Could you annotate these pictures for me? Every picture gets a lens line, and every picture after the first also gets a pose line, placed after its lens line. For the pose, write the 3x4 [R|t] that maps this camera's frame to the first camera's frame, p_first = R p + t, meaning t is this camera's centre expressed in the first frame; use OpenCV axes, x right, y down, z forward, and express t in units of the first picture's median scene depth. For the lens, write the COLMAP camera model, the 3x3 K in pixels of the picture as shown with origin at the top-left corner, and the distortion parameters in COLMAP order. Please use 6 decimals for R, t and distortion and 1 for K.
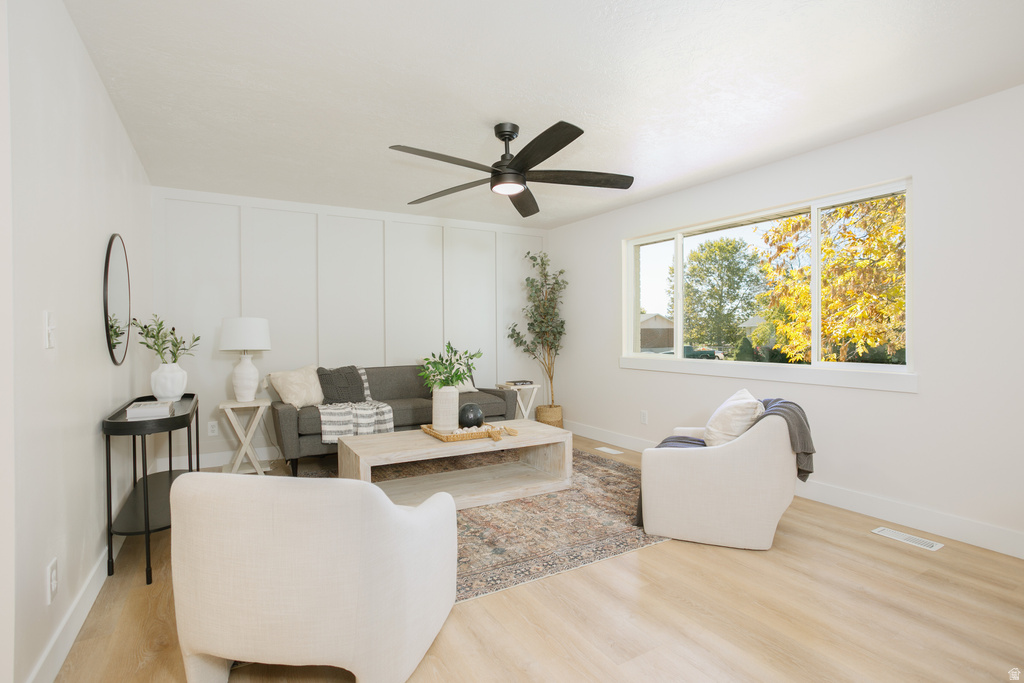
lens RADIAL K [[482.1, 0, 512.4], [0, 482.1, 335.1], [0, 0, 1]] dist [-0.058884, 0.031213]
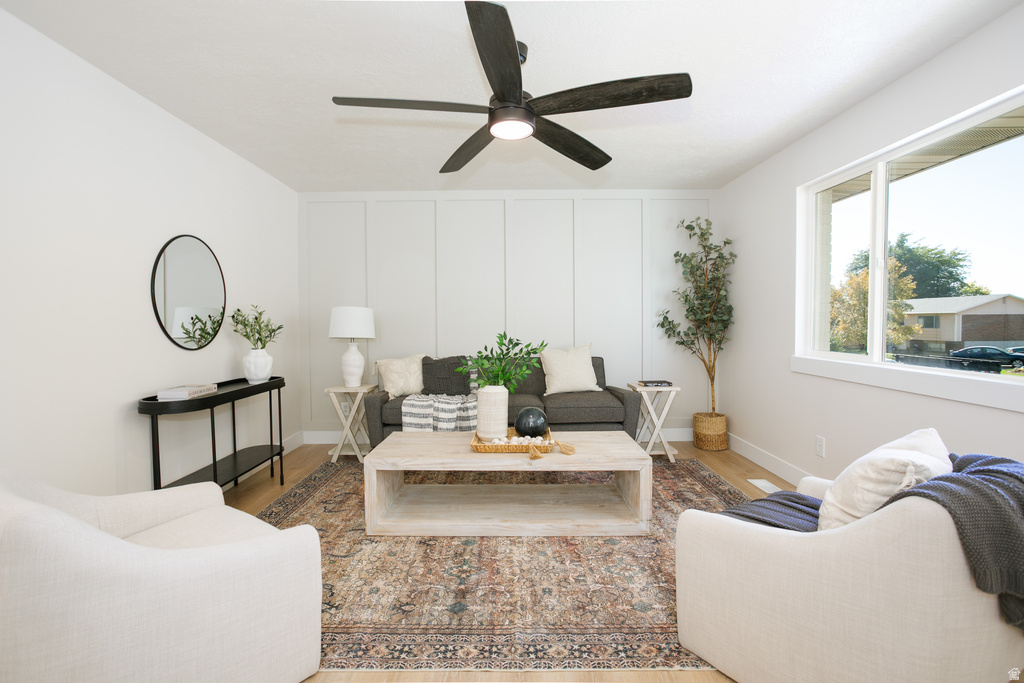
lens RADIAL K [[482.1, 0, 512.4], [0, 482.1, 335.1], [0, 0, 1]] dist [-0.058884, 0.031213]
pose [[0.871716, 0.013936, -0.489813, 0.270874], [-0.001555, 0.999669, 0.025675, -0.002646], [0.490009, -0.021620, 0.871449, 0.254935]]
